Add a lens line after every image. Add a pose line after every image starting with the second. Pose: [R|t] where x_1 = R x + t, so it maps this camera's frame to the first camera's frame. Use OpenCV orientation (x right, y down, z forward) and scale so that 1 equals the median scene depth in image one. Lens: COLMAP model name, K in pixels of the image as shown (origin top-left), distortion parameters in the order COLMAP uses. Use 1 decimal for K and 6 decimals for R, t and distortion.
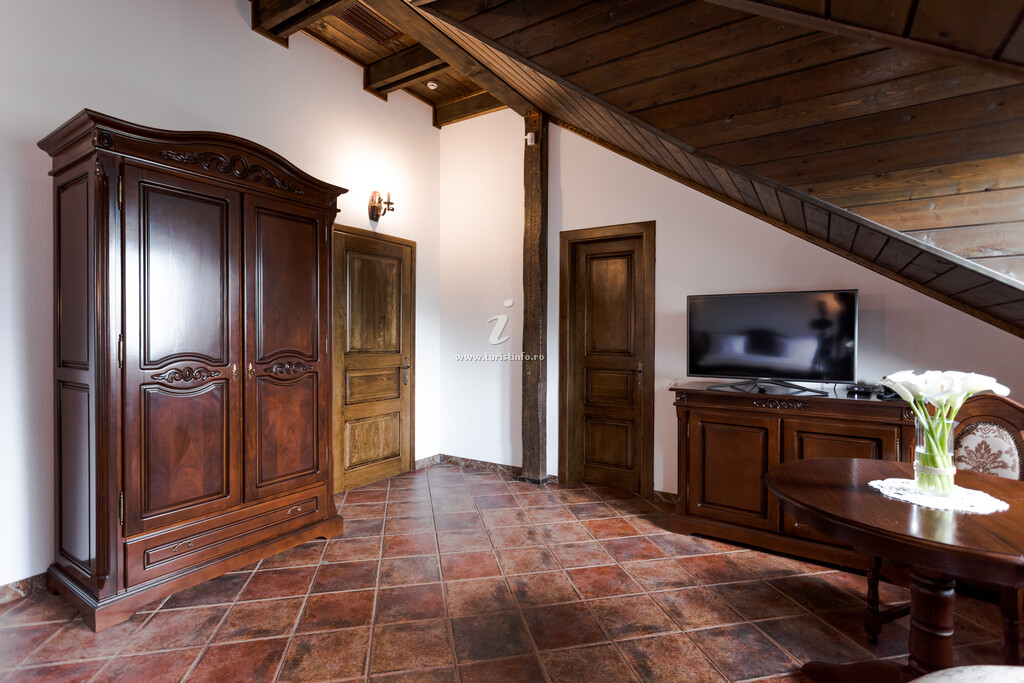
lens RADIAL K [[485.5, 0, 511.4], [0, 485.5, 341.1], [0, 0, 1]] dist [0.003896, 0.001054]
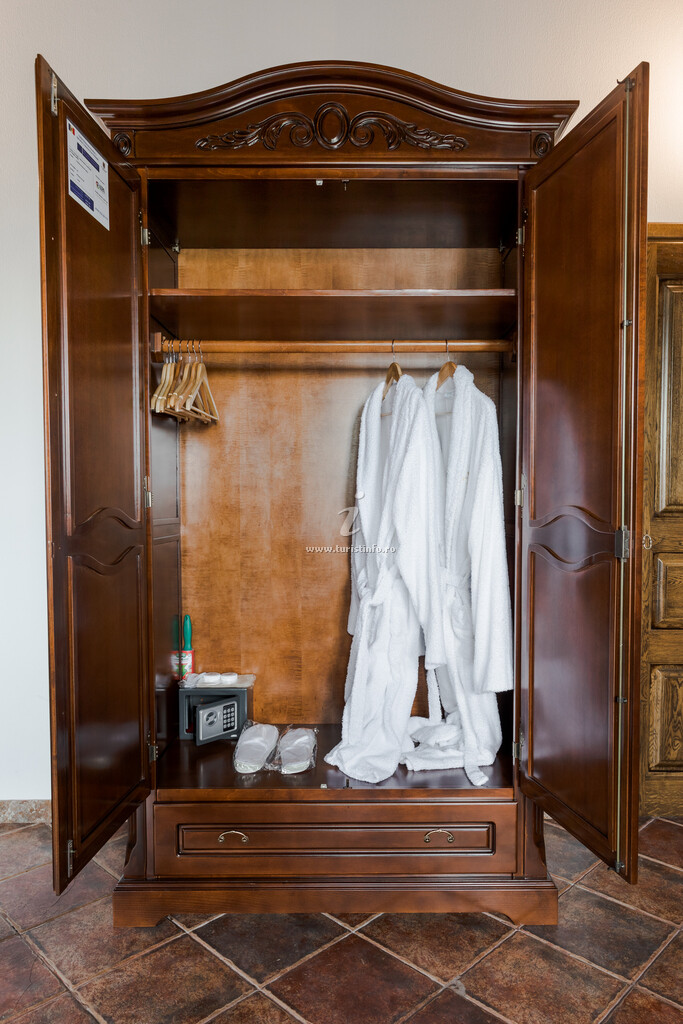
lens RADIAL K [[749.3, 0, 341.9], [0, 749.3, 513.5], [0, 0, 1]] dist [-0.011164, -0.001030]
pose [[0.548931, 0.028240, -0.835391, 0.081743], [-0.002494, 0.999480, 0.032149, 0.003792], [0.835864, -0.015564, 0.548716, 0.405133]]
